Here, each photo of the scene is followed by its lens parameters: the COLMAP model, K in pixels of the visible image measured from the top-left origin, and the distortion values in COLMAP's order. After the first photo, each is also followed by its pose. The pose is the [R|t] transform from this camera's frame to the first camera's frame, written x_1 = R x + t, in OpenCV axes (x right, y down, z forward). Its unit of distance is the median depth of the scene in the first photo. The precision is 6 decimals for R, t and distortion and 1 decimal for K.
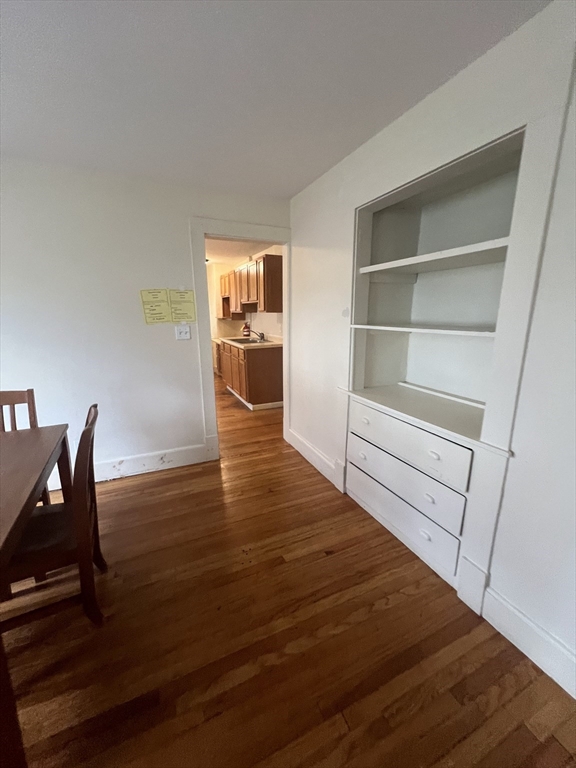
lens RADIAL K [[305.8, 0, 288.3], [0, 305.8, 383.0], [0, 0, 1]] dist [-0.000999, 0.000100]
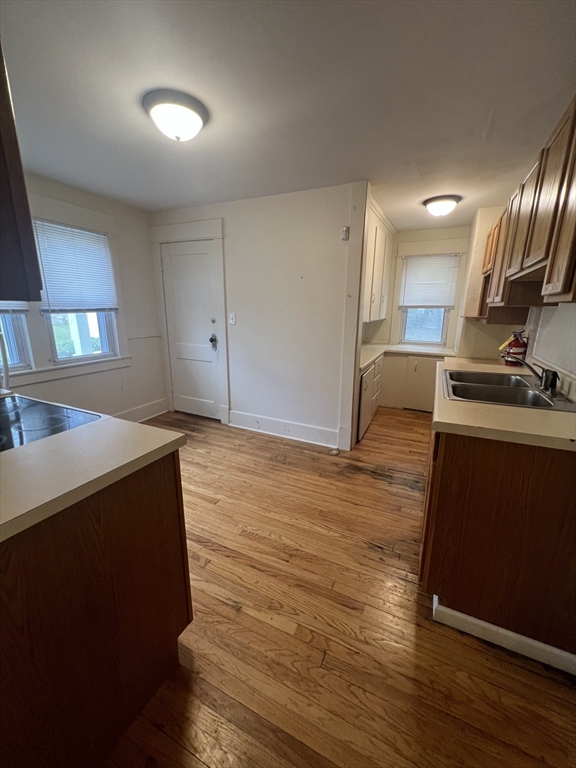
lens RADIAL K [[311.4, 0, 286.5], [0, 311.4, 384.5], [0, 0, 1]] dist [0.002852, 0.000498]
pose [[0.639908, 0.186651, -0.745439, -0.016597], [-0.177298, 0.979742, 0.093121, -0.115985], [0.747719, 0.072576, 0.660038, 0.517395]]
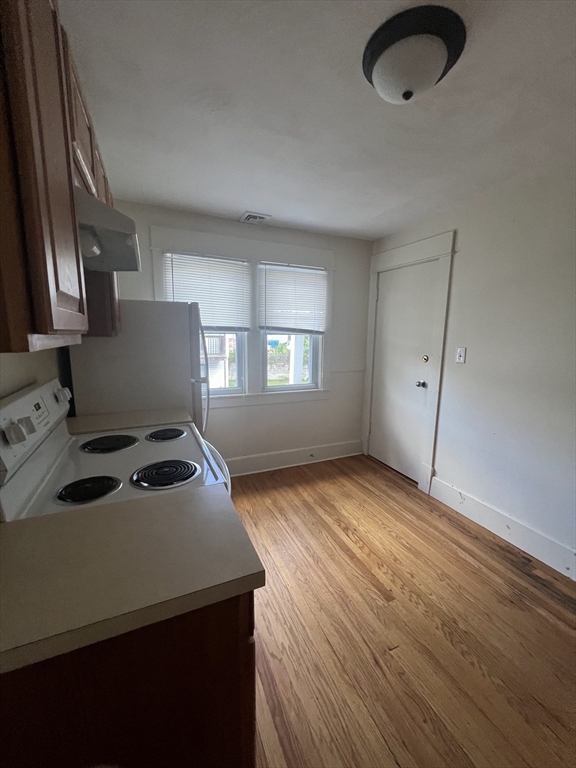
lens RADIAL K [[308.6, 0, 288.0], [0, 308.6, 384.0], [0, 0, 1]] dist [0.000244, 0.000224]
pose [[-0.014236, 0.156098, -0.987639, -0.108024], [-0.244039, 0.957327, 0.154825, -0.143822], [0.969661, 0.243227, 0.024465, 0.599224]]
